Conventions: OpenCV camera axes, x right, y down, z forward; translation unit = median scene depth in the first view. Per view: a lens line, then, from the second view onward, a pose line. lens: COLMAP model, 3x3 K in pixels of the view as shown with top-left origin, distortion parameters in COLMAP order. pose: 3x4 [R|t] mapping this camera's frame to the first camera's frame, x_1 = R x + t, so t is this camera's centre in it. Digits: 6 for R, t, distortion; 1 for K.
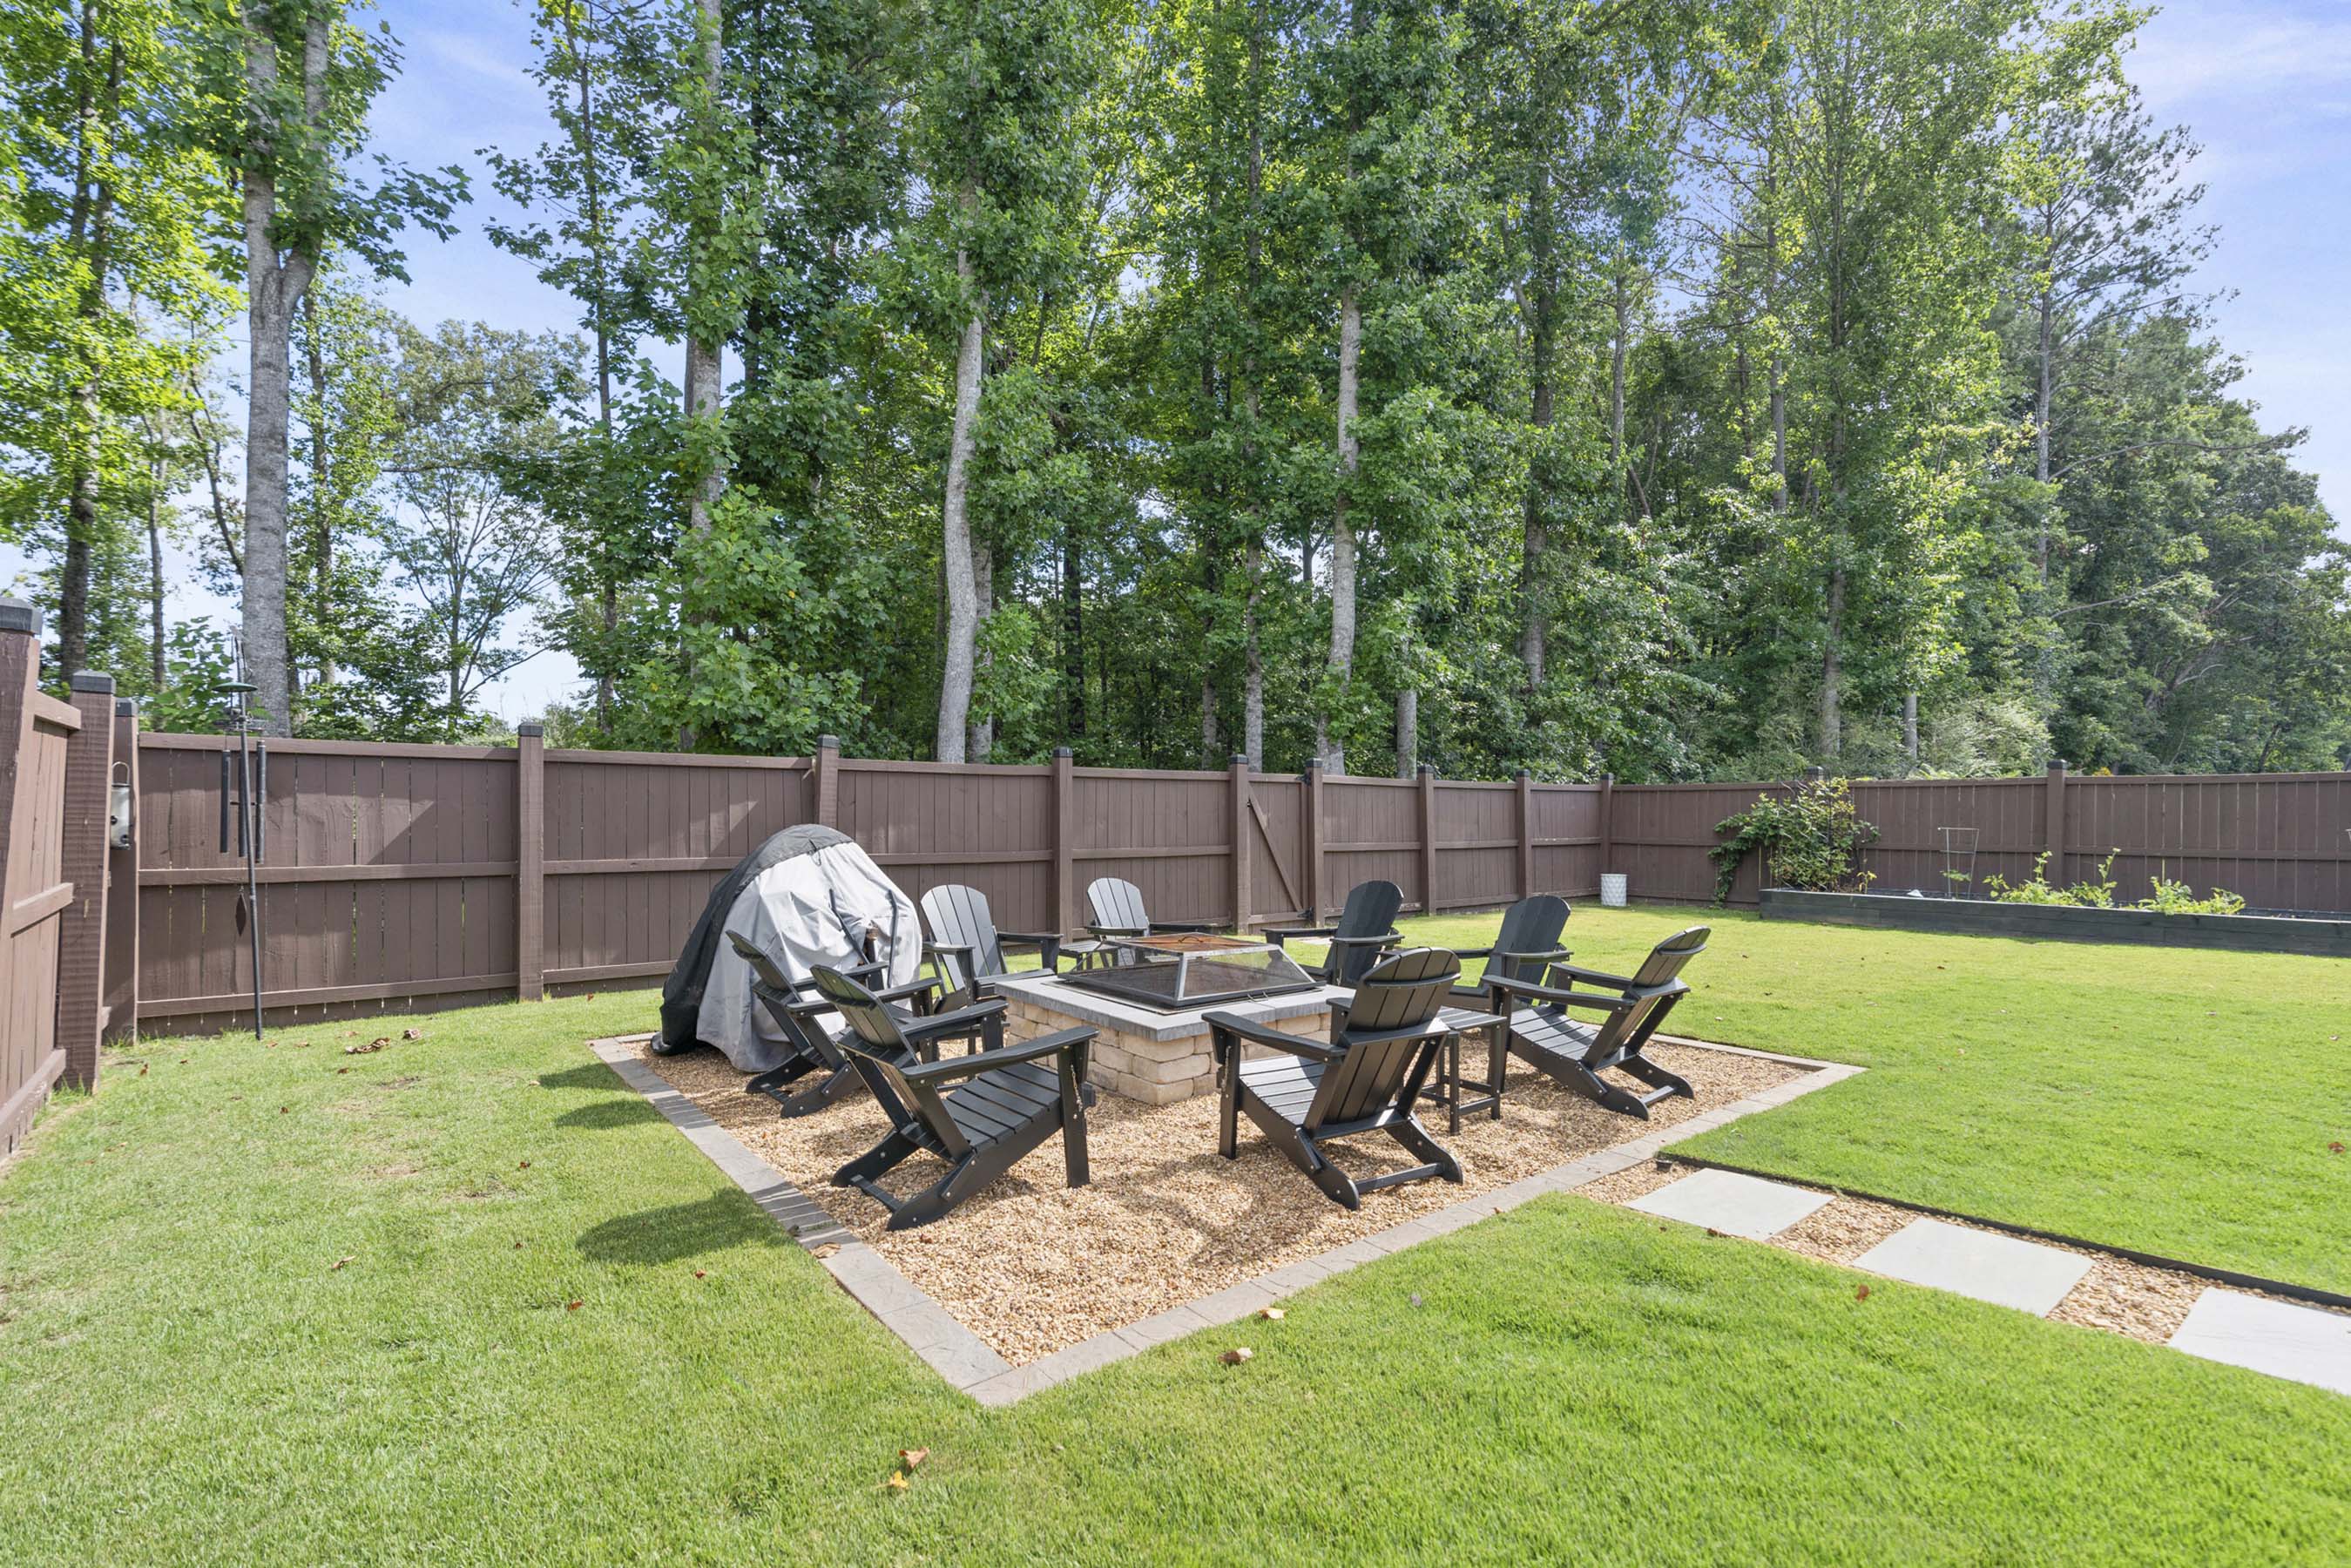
lens RADIAL K [[1089.9, 0, 1169.8], [0, 1089.9, 808.3], [0, 0, 1]] dist [-0.005430, 0.002953]
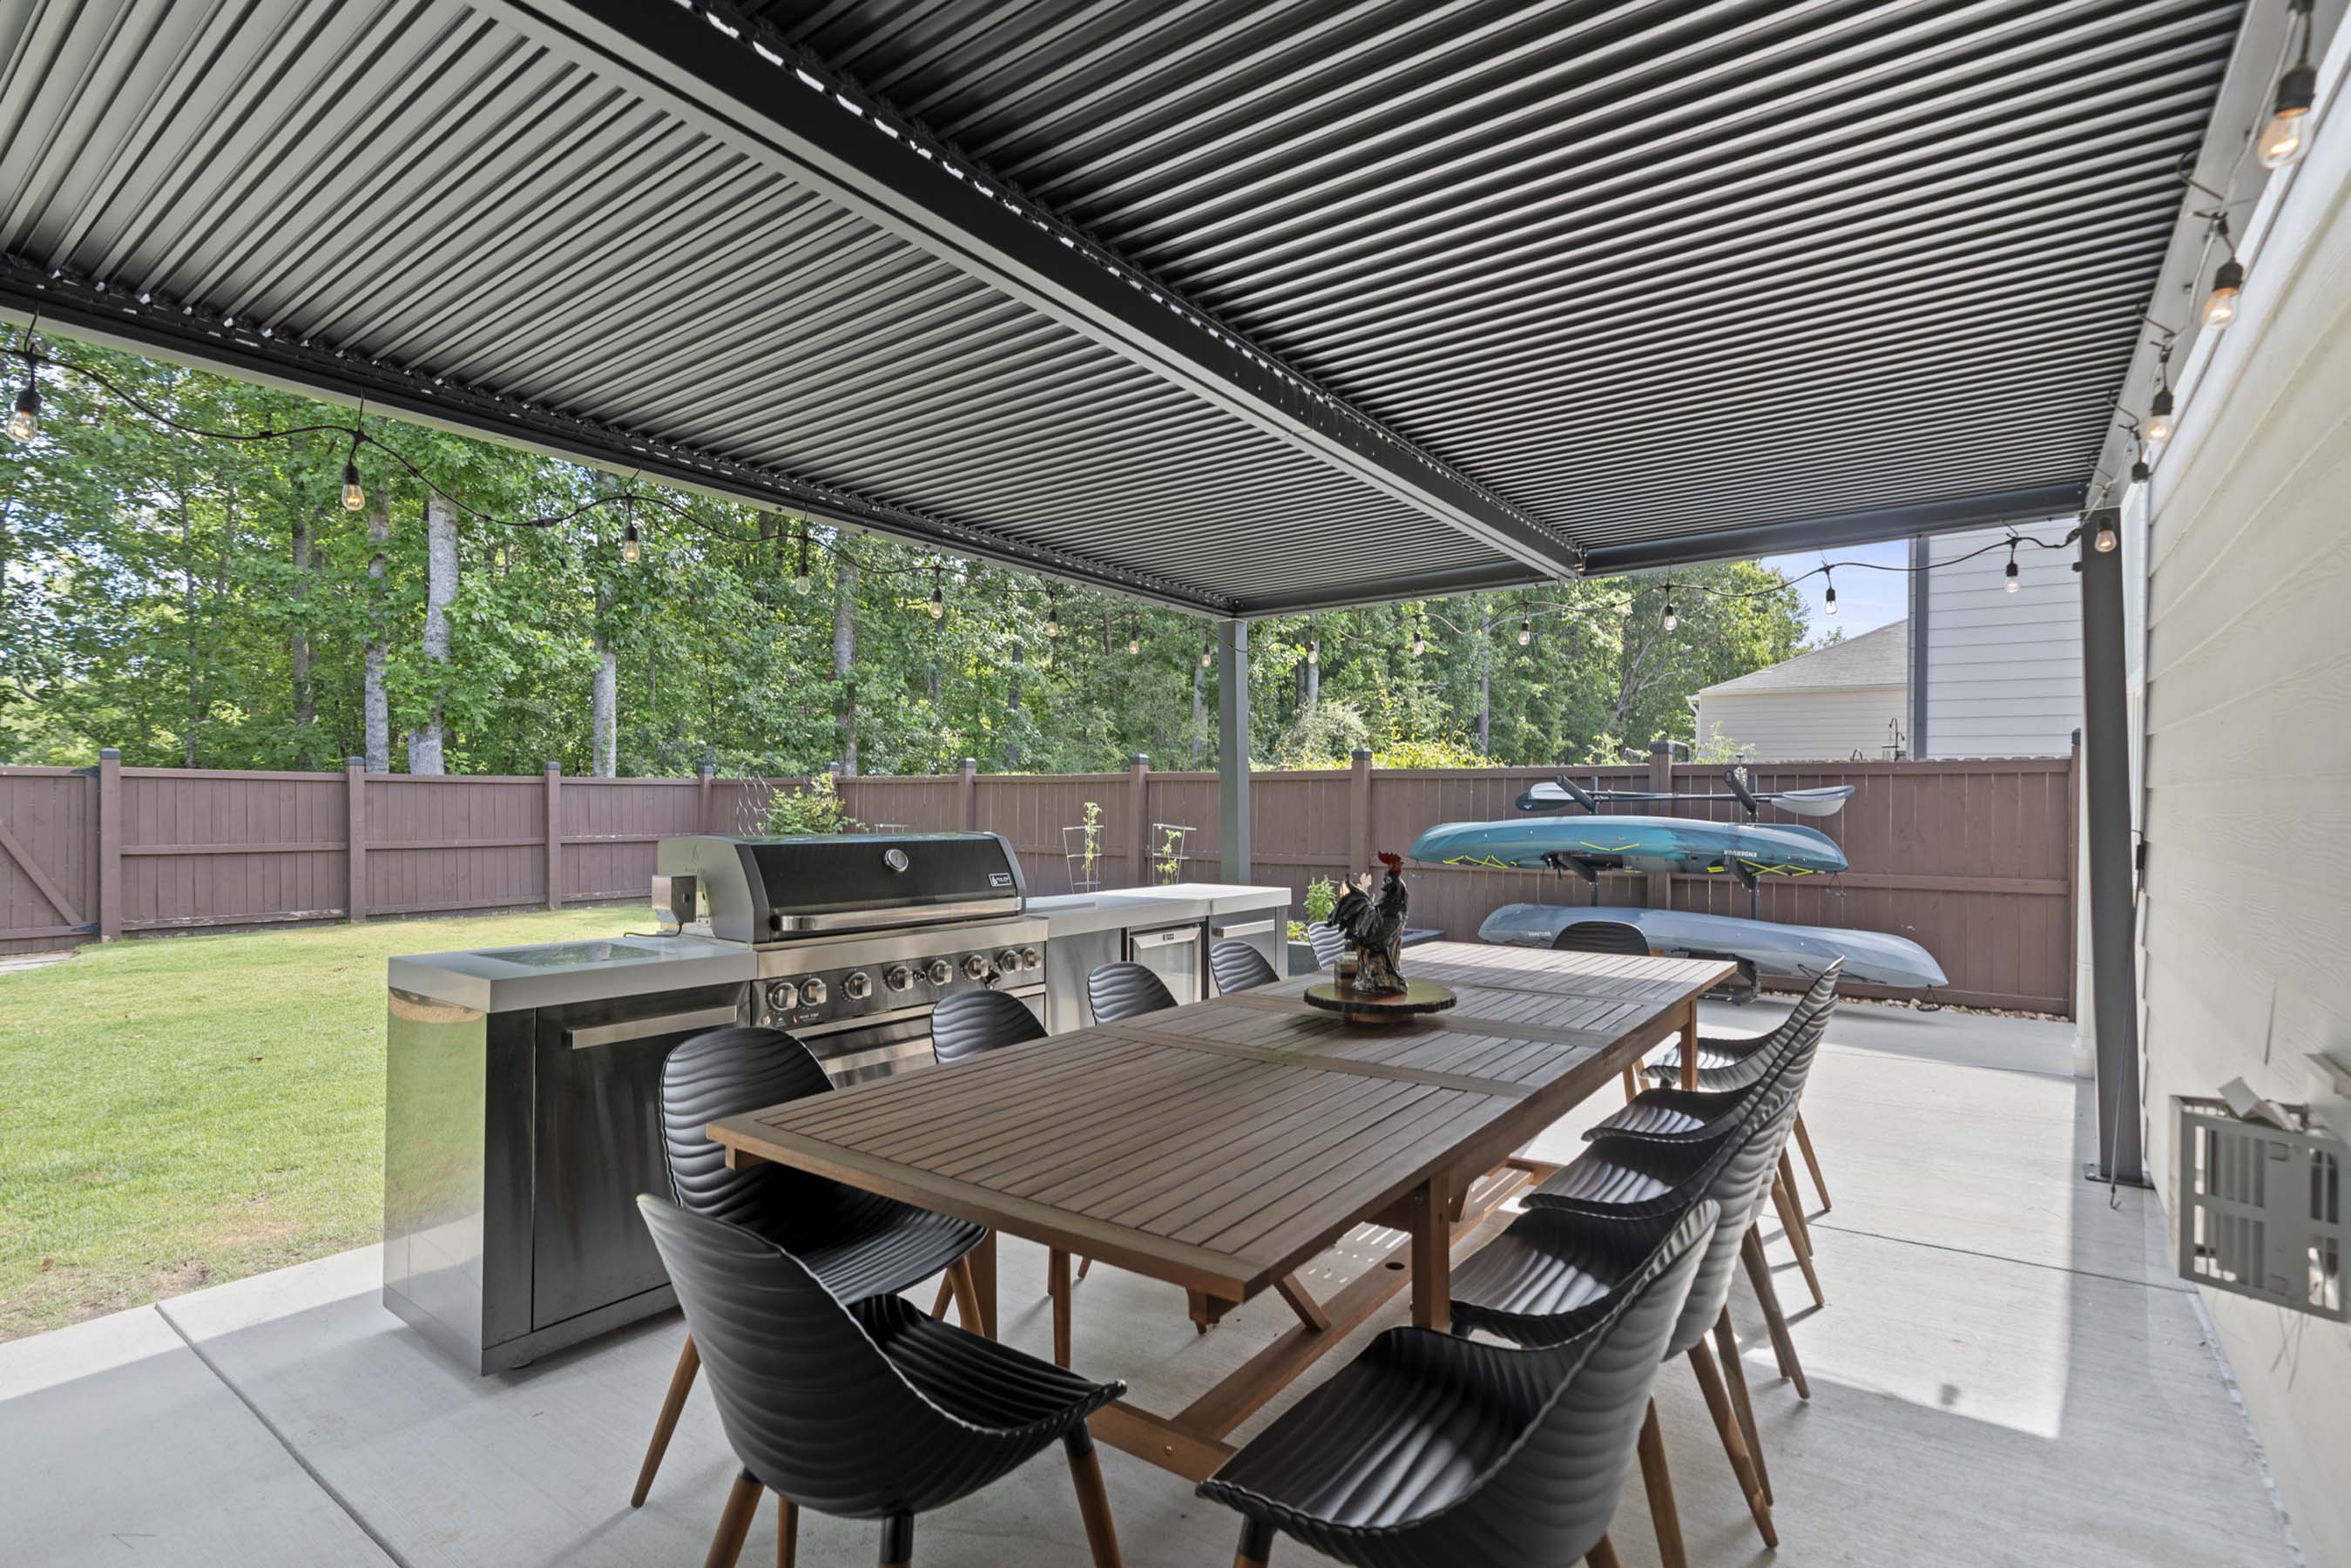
lens RADIAL K [[1089.9, 0, 1218.3], [0, 1089.9, 810.7], [0, 0, 1]] dist [-0.005430, 0.002953]
pose [[0.973175, -0.001710, 0.230061, 0.817667], [-0.001663, 0.999894, 0.014465, -0.010229], [-0.230062, -0.014460, 0.973069, -0.039625]]
